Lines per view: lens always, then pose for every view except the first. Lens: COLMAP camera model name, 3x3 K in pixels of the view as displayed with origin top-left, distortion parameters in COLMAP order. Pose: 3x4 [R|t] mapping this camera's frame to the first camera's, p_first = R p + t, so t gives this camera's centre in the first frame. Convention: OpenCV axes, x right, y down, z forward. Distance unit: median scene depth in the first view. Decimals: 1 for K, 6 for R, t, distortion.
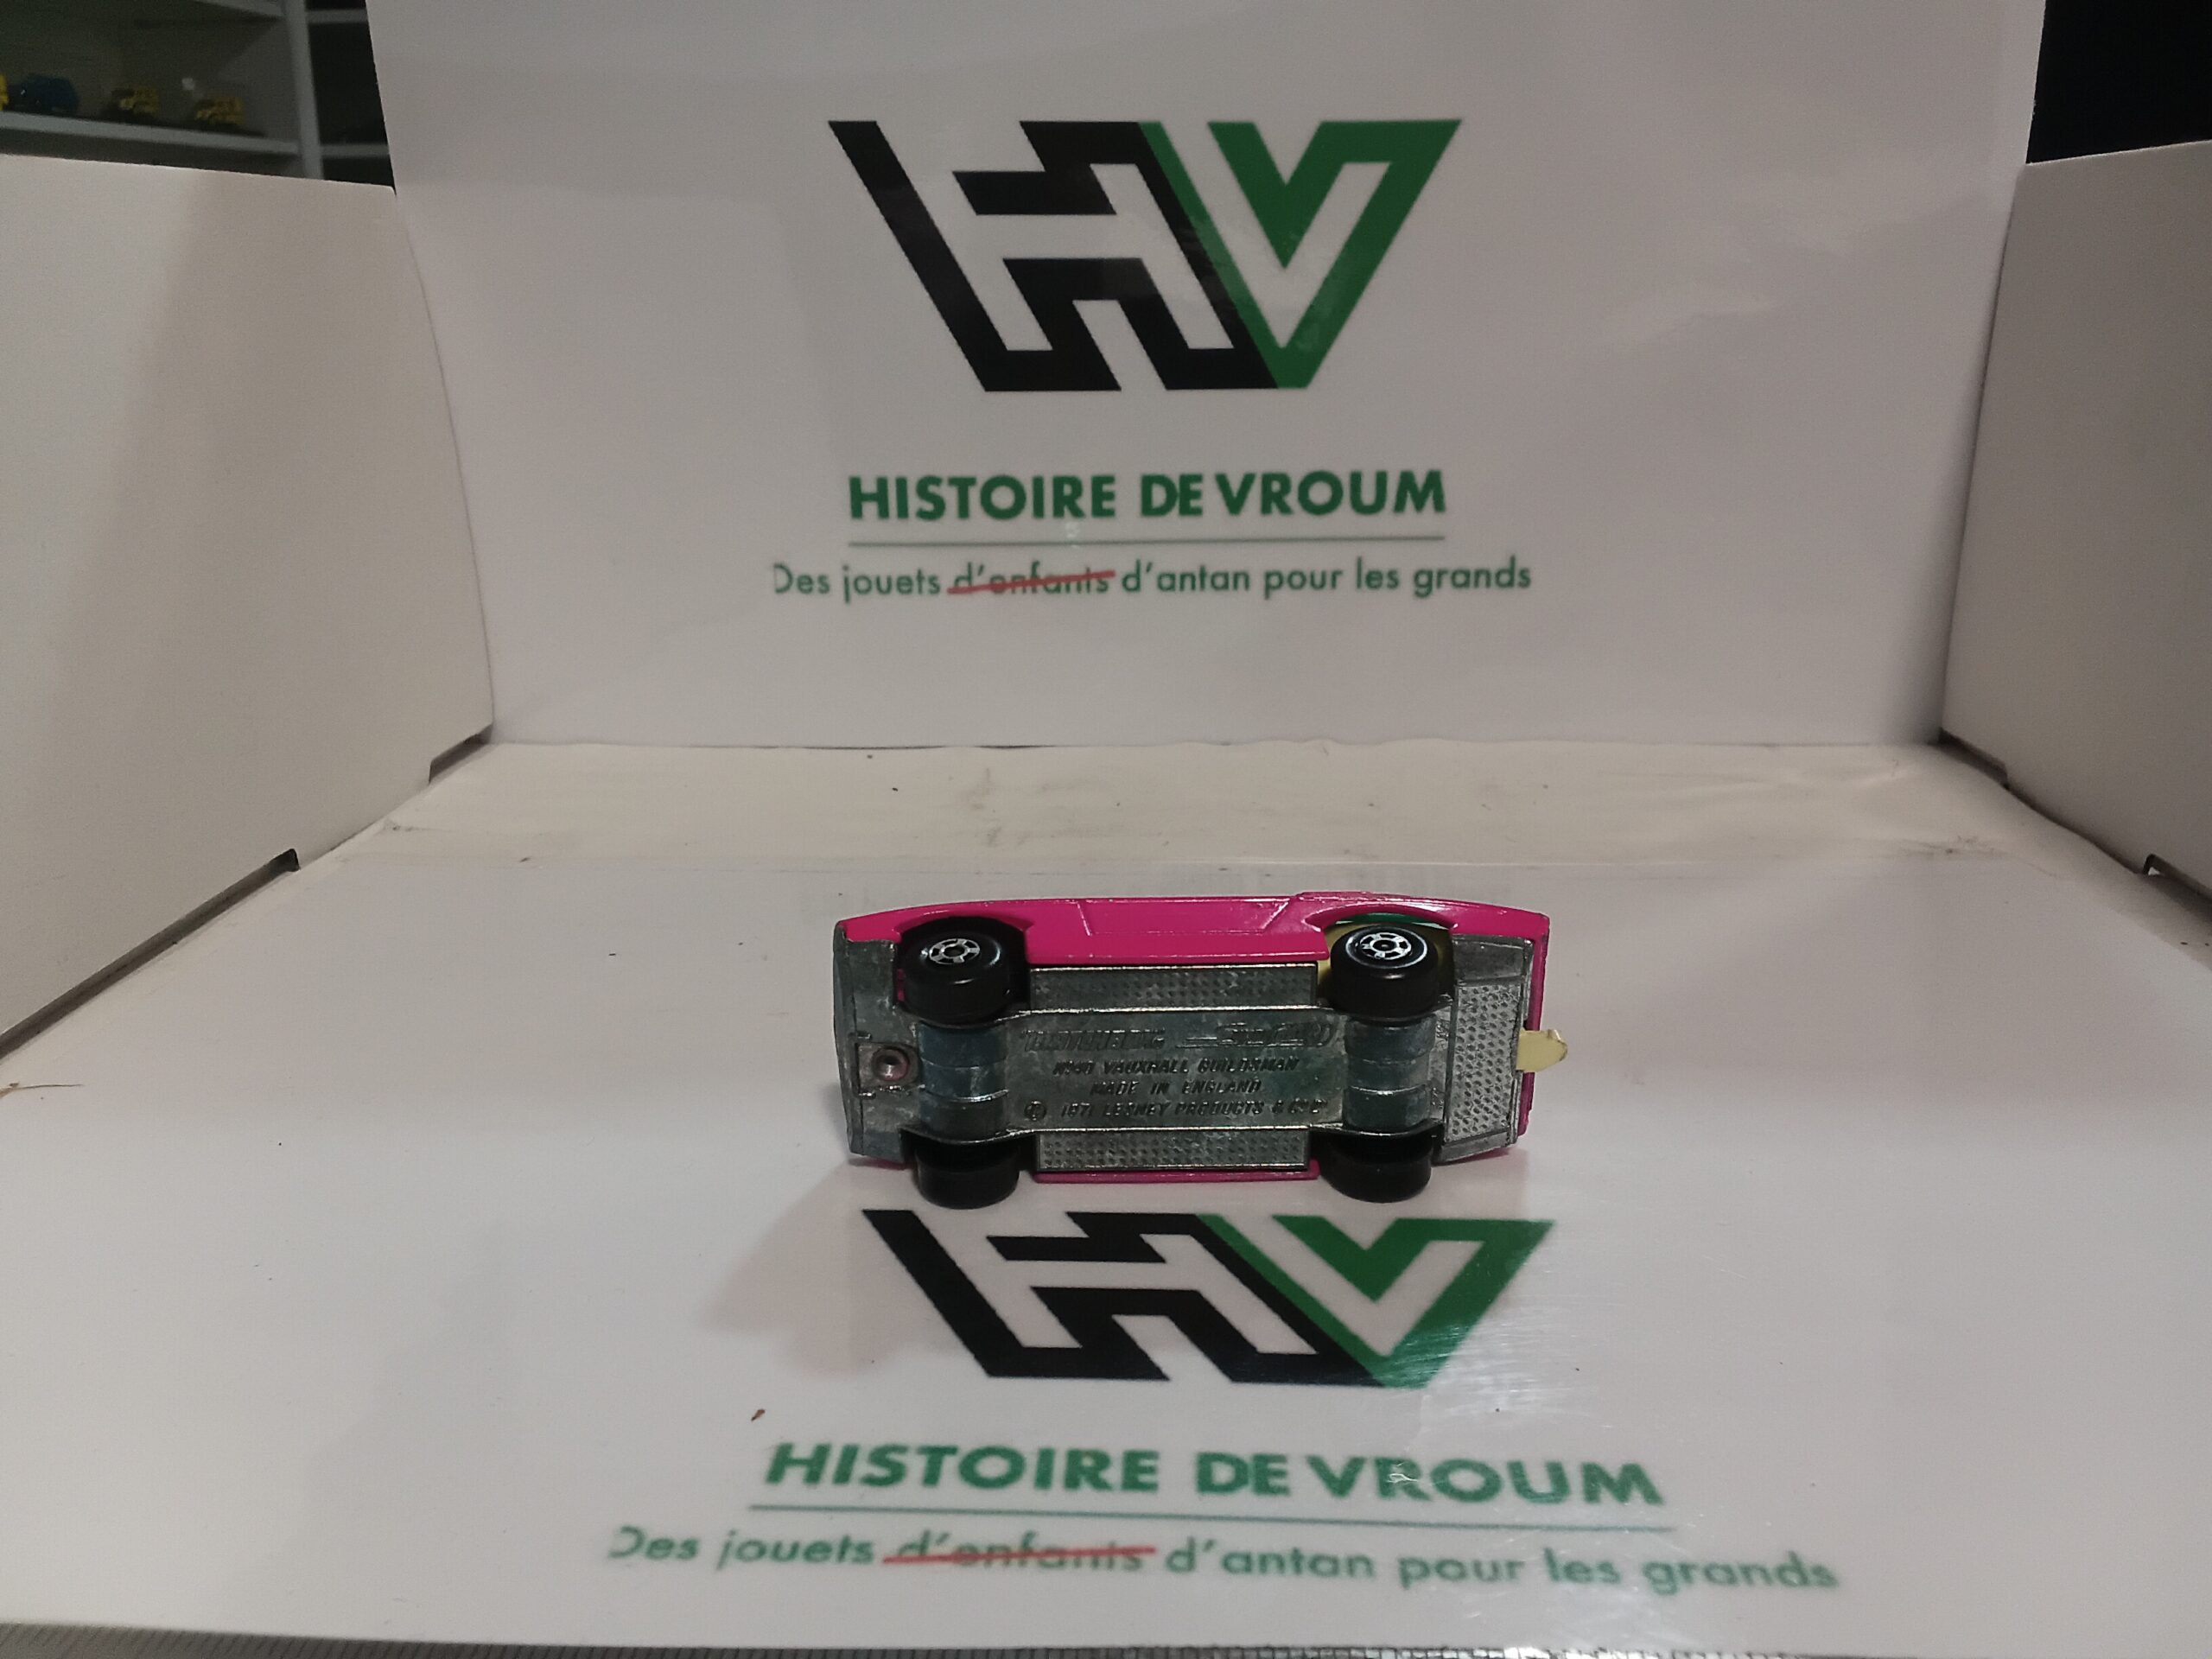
lens RADIAL K [[1779.9, 0, 1106.0], [0, 1779.9, 829.5], [0, 0, 1]] dist [0.117063, -0.197969]
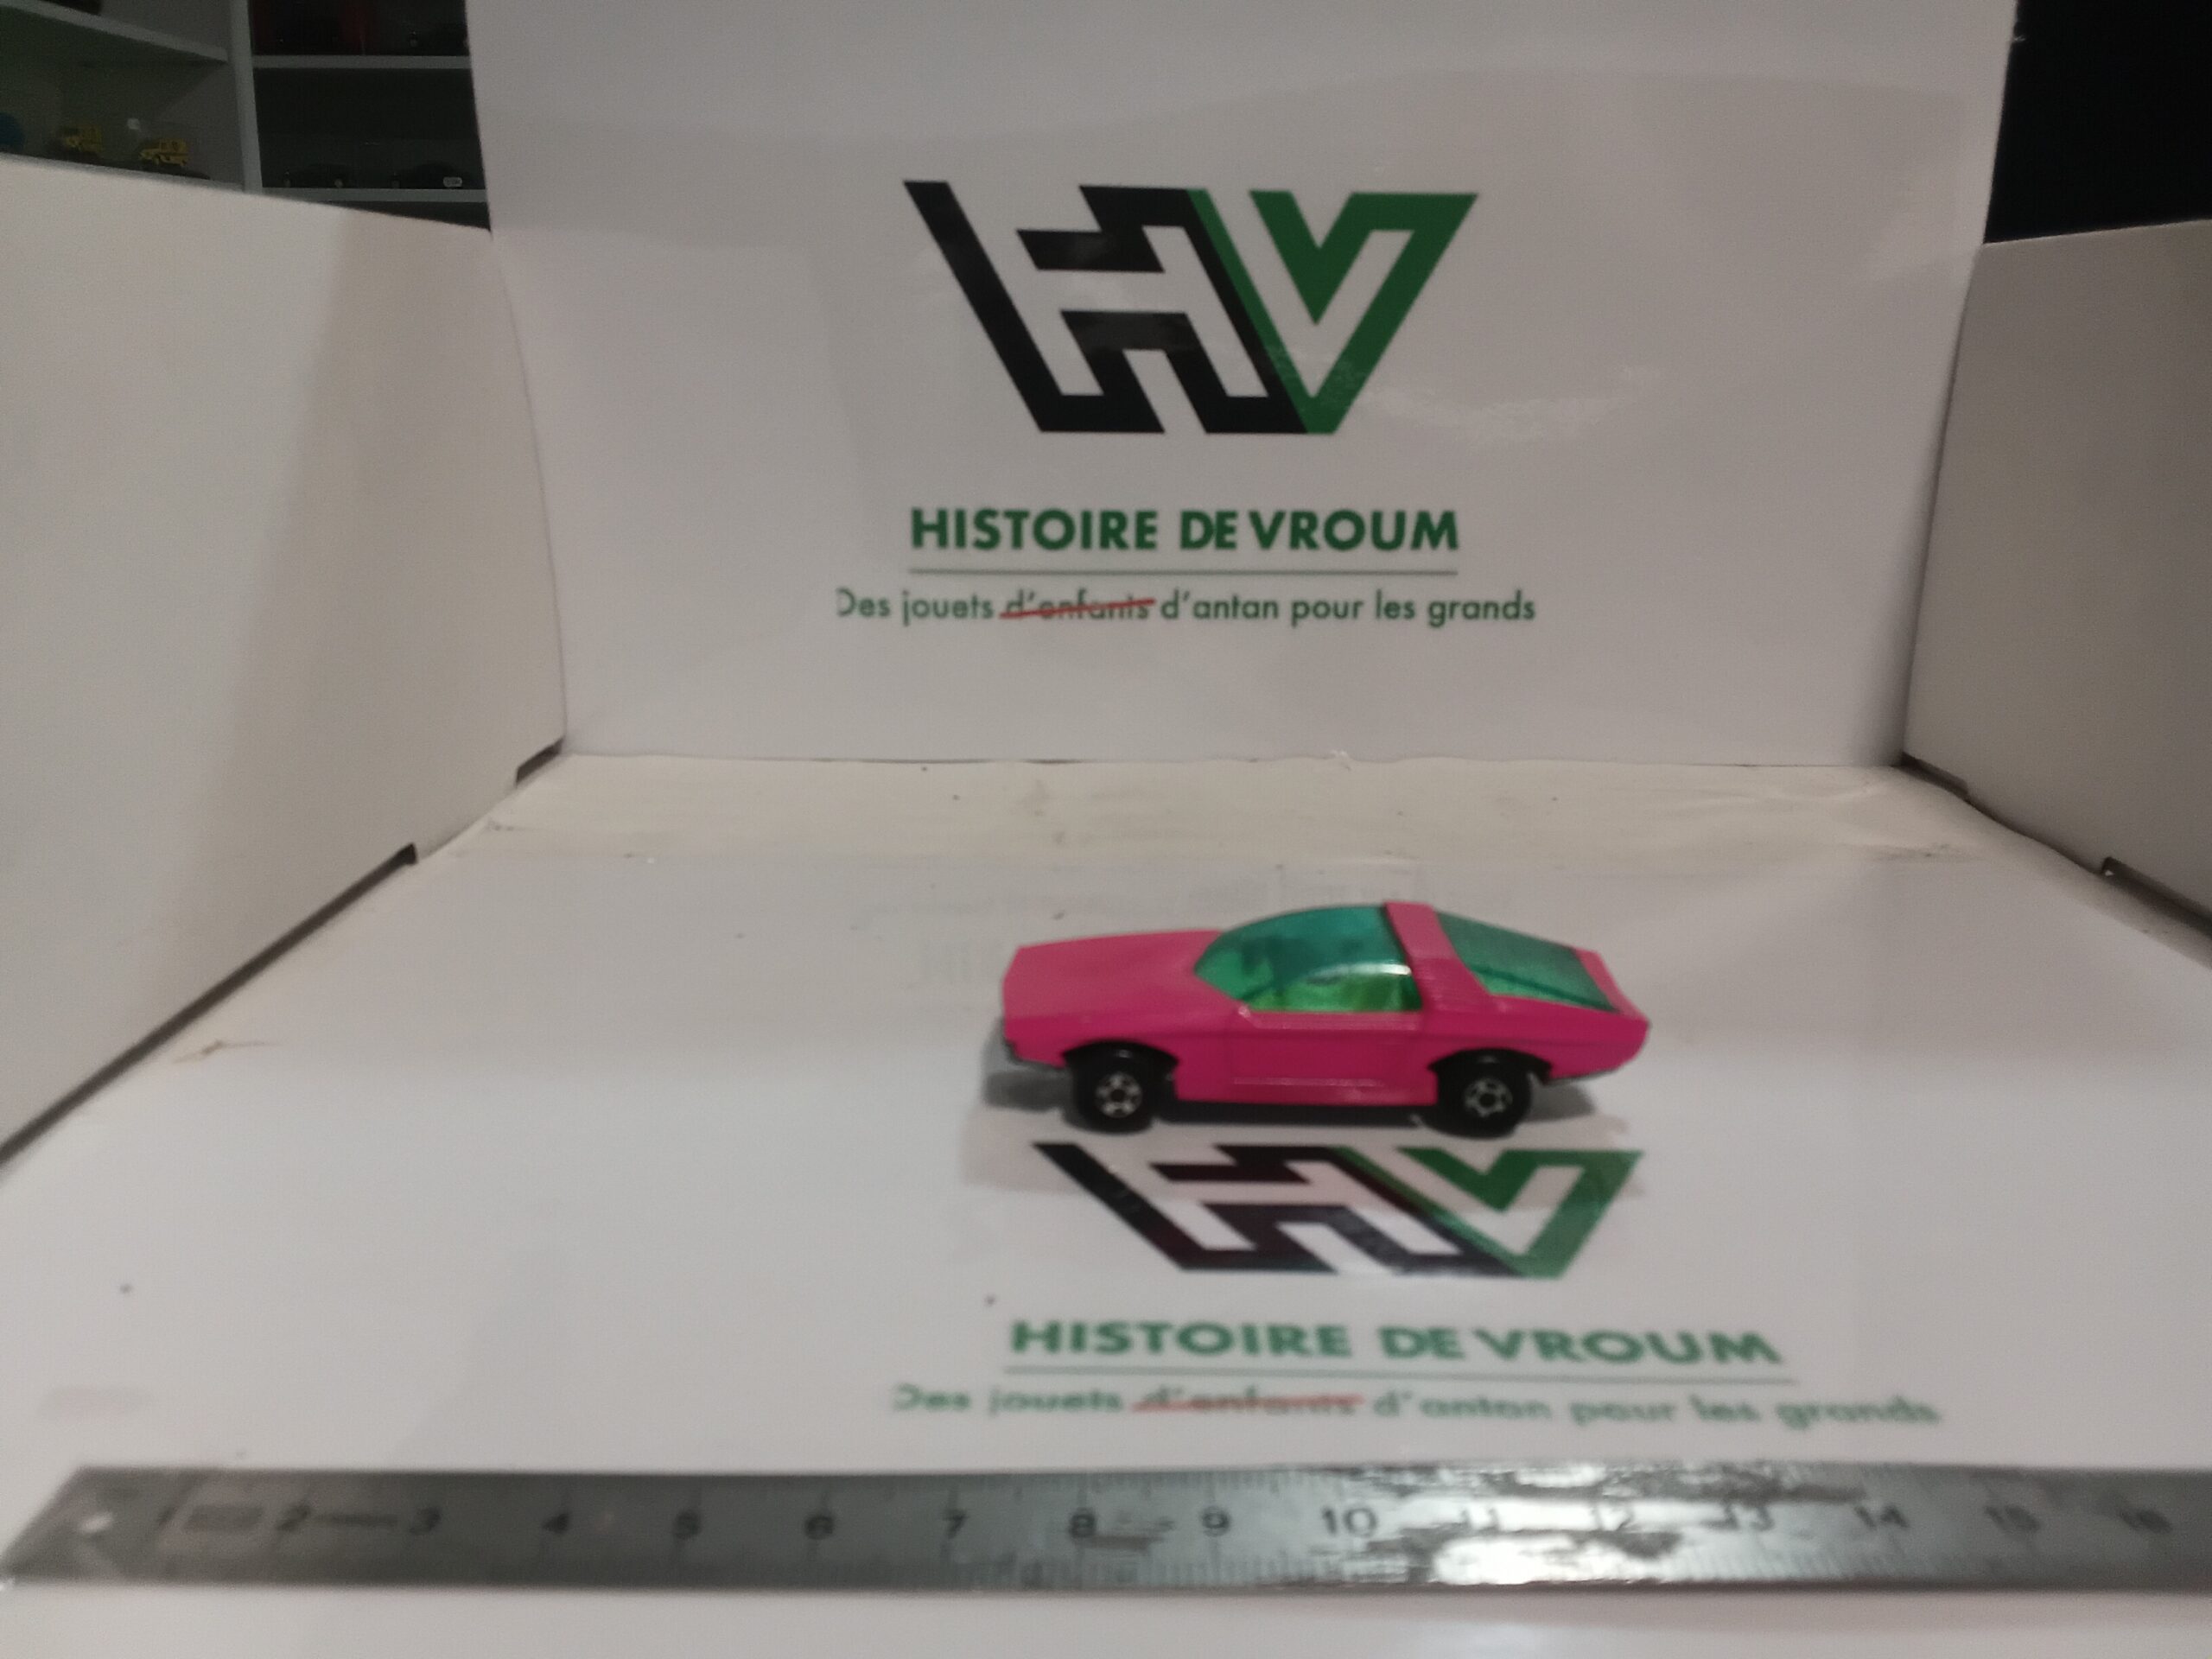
lens RADIAL K [[1759.7, 0, 1106.0], [0, 1759.7, 829.5], [0, 0, 1]] dist [0.119903, -0.188094]
pose [[0.998646, 0.006999, 0.051555, -0.083241], [-0.005554, 0.999589, -0.028119, 0.026269], [-0.051731, 0.027795, 0.998274, -0.064356]]
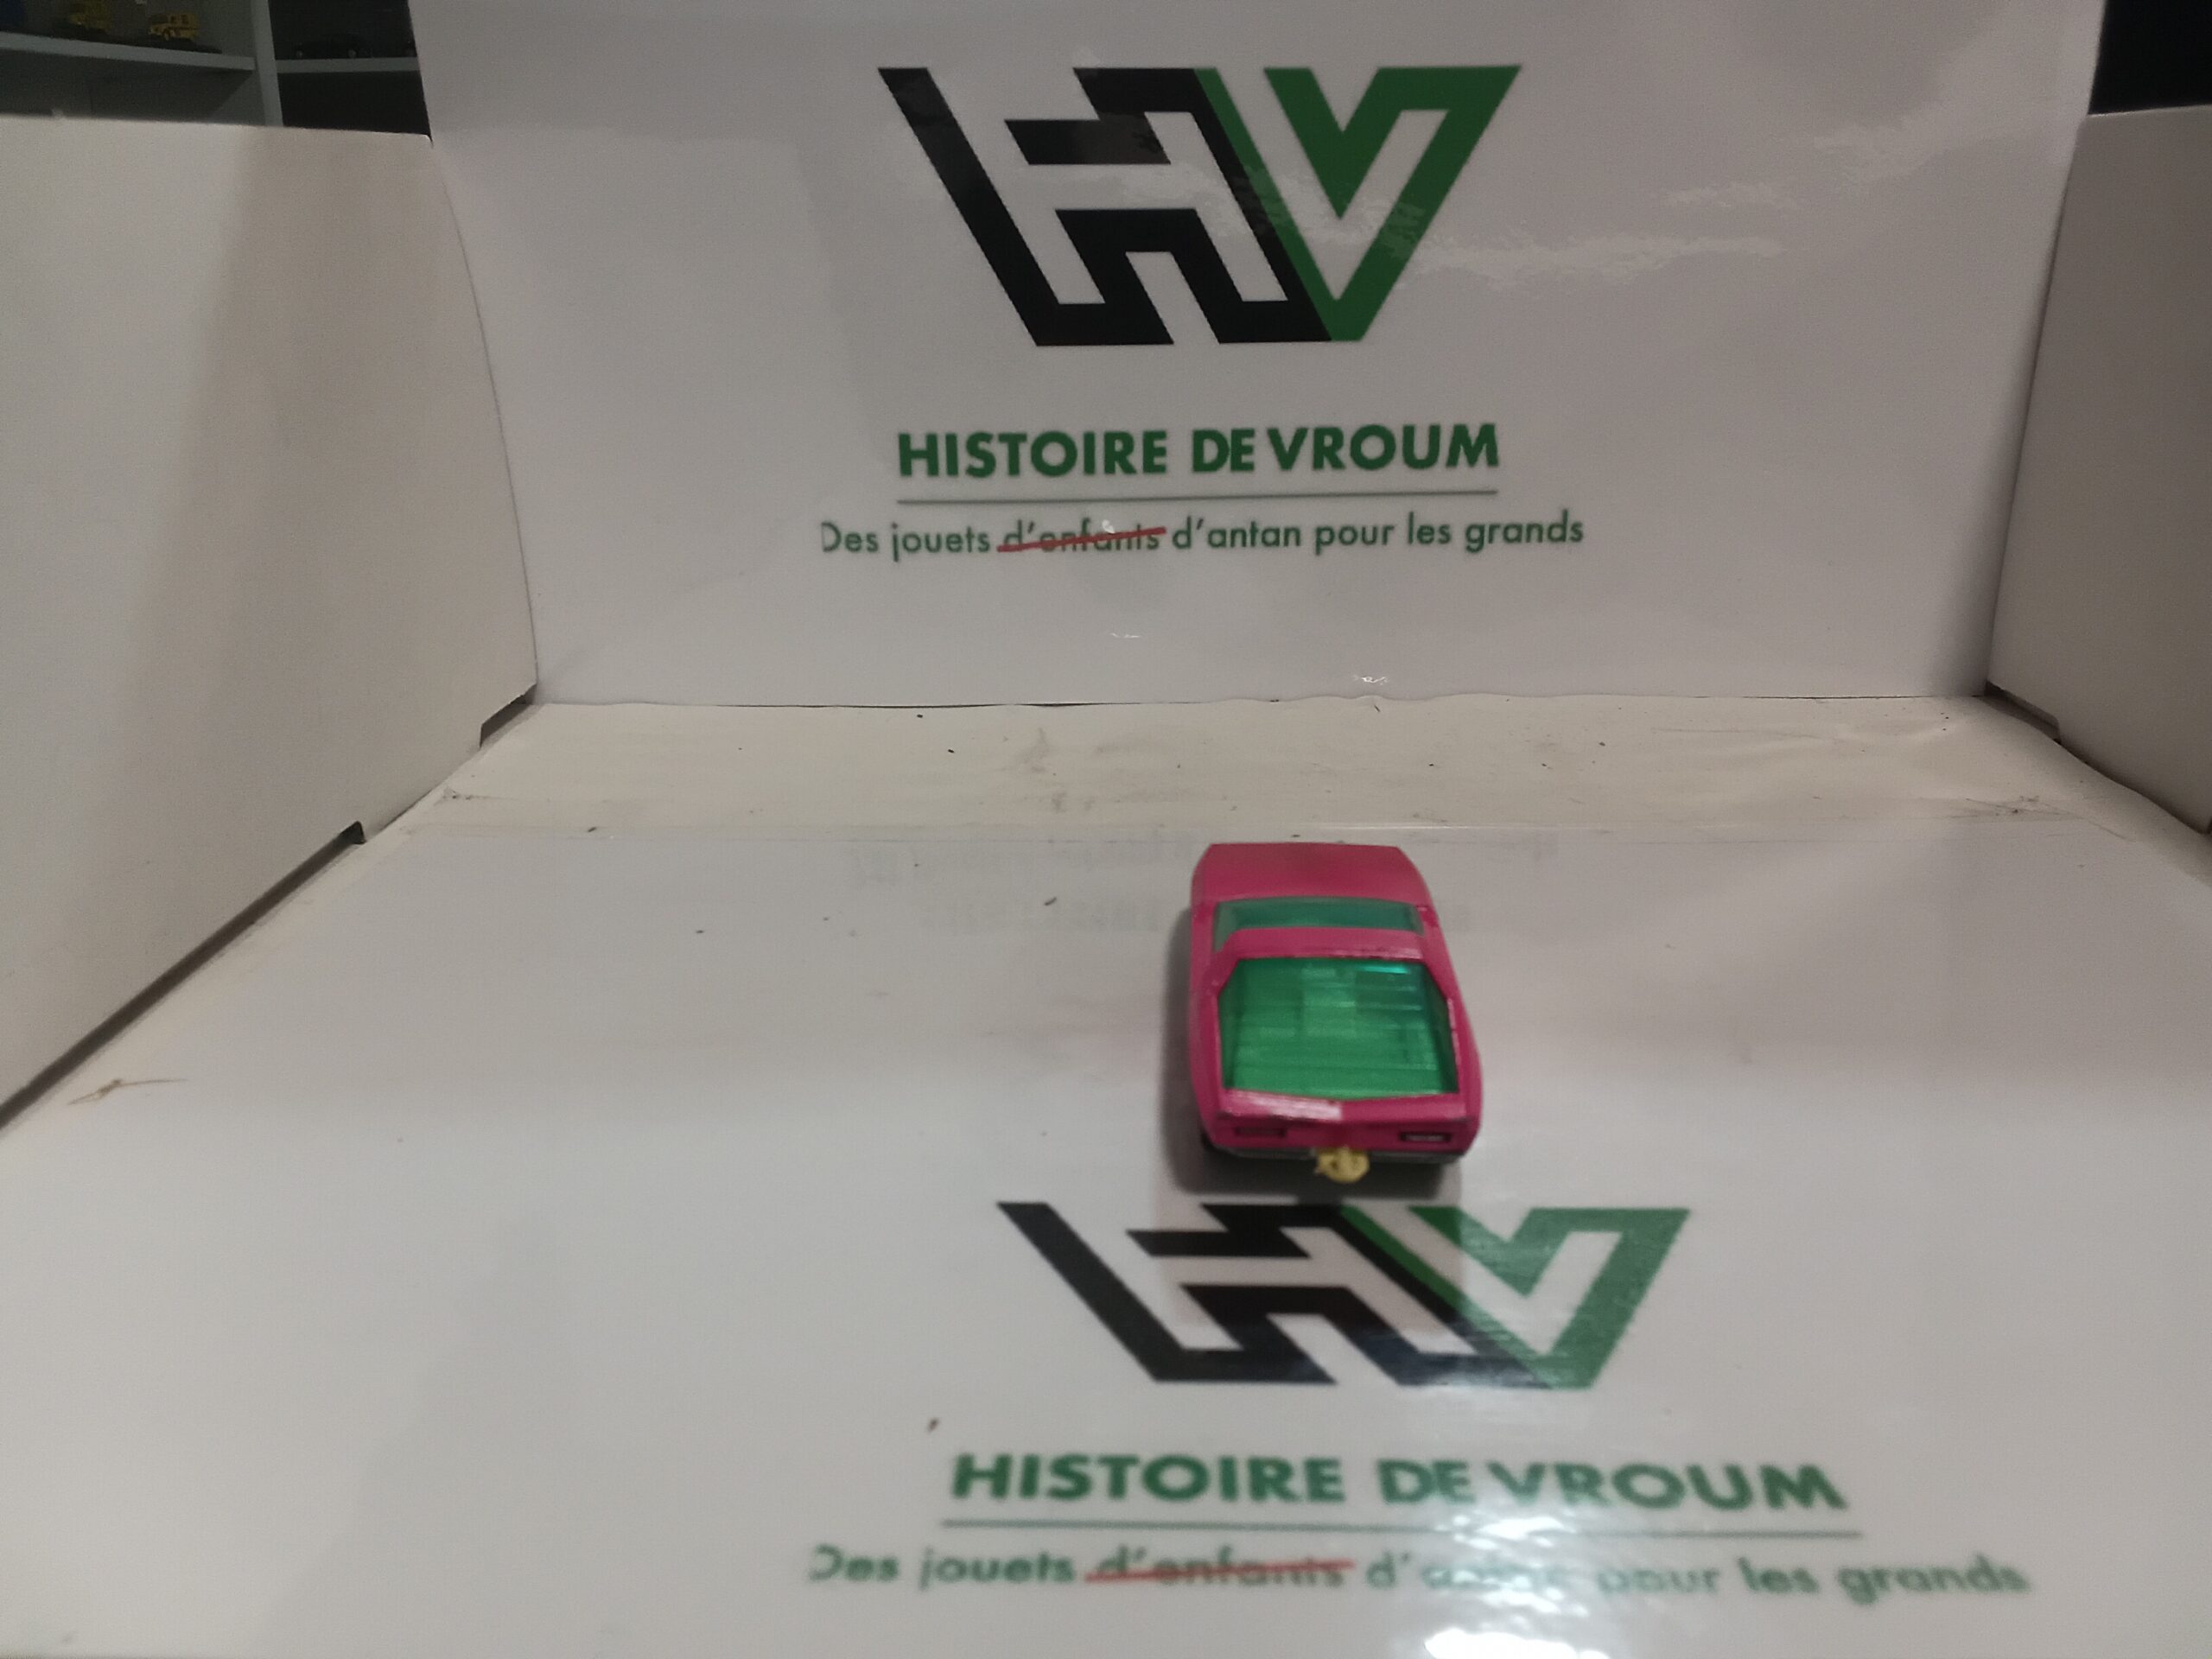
lens RADIAL K [[1765.1, 0, 1106.0], [0, 1765.1, 829.5], [0, 0, 1]] dist [0.119125, -0.188994]
pose [[0.999744, -0.007961, 0.021176, -0.053331], [0.006986, 0.998931, 0.045696, -0.023619], [-0.021517, -0.045536, 0.998731, 0.009167]]
